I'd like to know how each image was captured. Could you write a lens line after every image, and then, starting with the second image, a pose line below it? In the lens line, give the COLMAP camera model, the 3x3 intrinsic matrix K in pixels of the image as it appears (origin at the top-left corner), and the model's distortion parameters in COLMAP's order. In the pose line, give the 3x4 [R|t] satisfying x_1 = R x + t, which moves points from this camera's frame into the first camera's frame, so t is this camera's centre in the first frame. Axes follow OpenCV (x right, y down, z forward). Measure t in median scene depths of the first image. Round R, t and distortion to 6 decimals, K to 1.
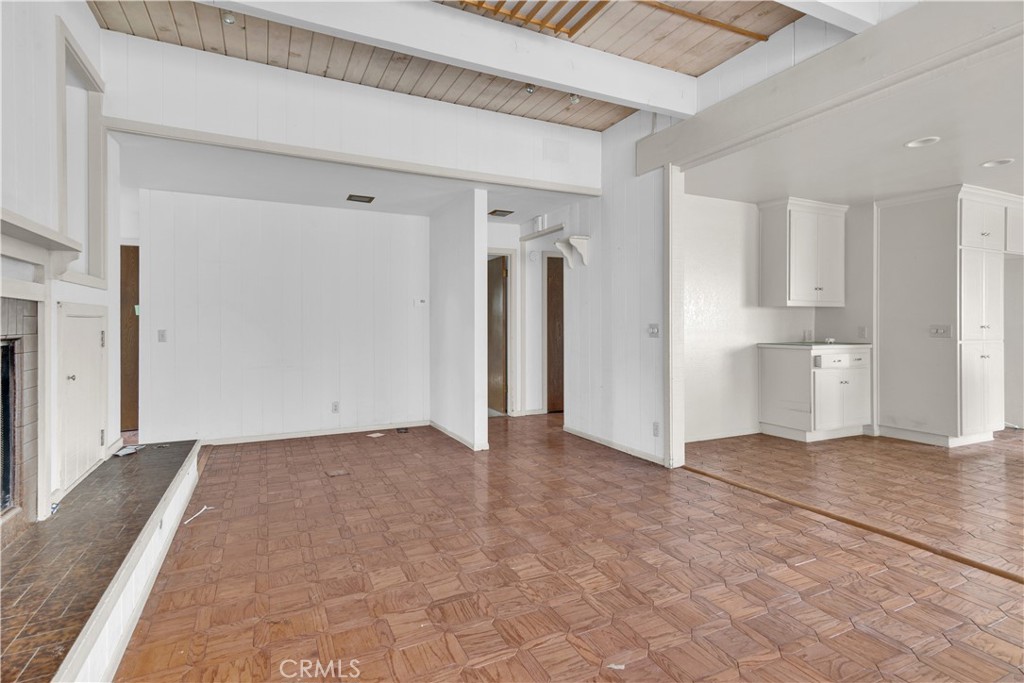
lens RADIAL K [[505.9, 0, 512.0], [0, 505.9, 341.5], [0, 0, 1]] dist [-0.001740, 0.000257]
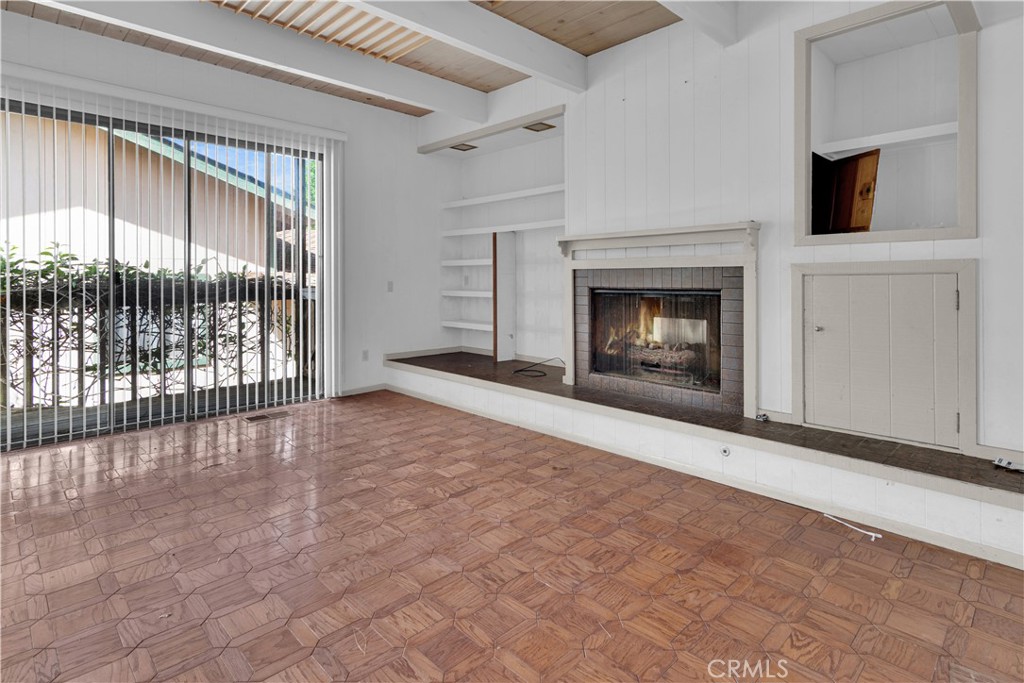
lens RADIAL K [[511.0, 0, 497.6], [0, 511.0, 269.2], [0, 0, 1]] dist [0.001496, 0.000579]
pose [[-0.954358, 0.005243, -0.298618, 0.126465], [-0.000375, 0.999824, 0.018752, -0.065368], [0.298663, 0.018008, -0.954189, 1.500229]]
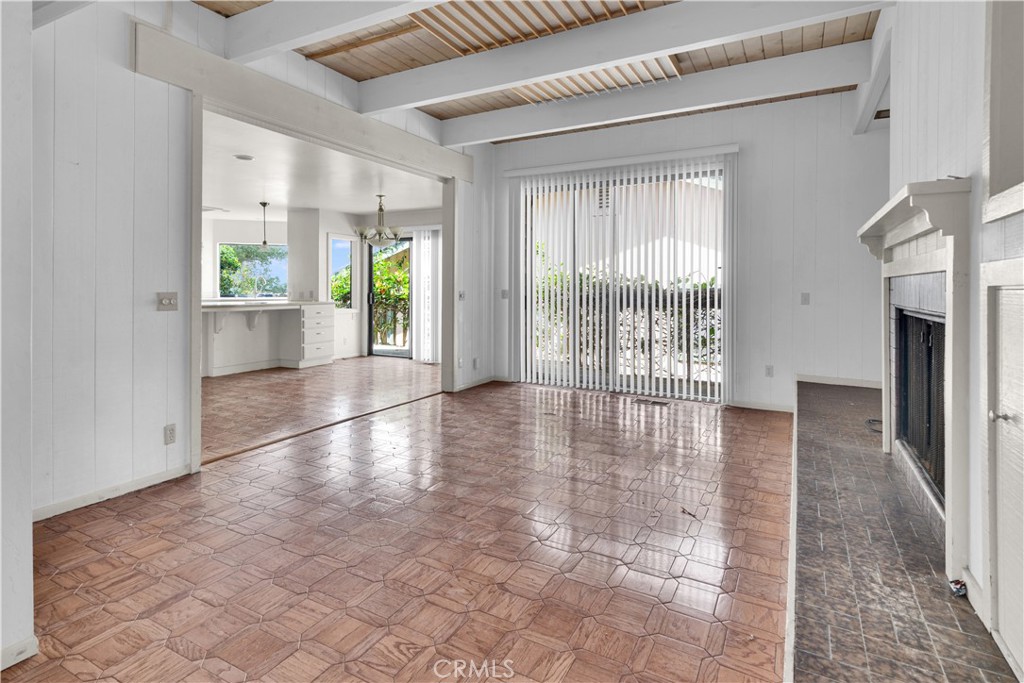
lens RADIAL K [[521.1, 0, 530.6], [0, 521.1, 281.3], [0, 0, 1]] dist [0.000677, 0.000350]
pose [[-0.597882, 0.012245, 0.801491, -0.809398], [0.024495, 0.999695, 0.002999, -0.049942], [-0.801210, 0.021426, -0.598000, 1.313225]]
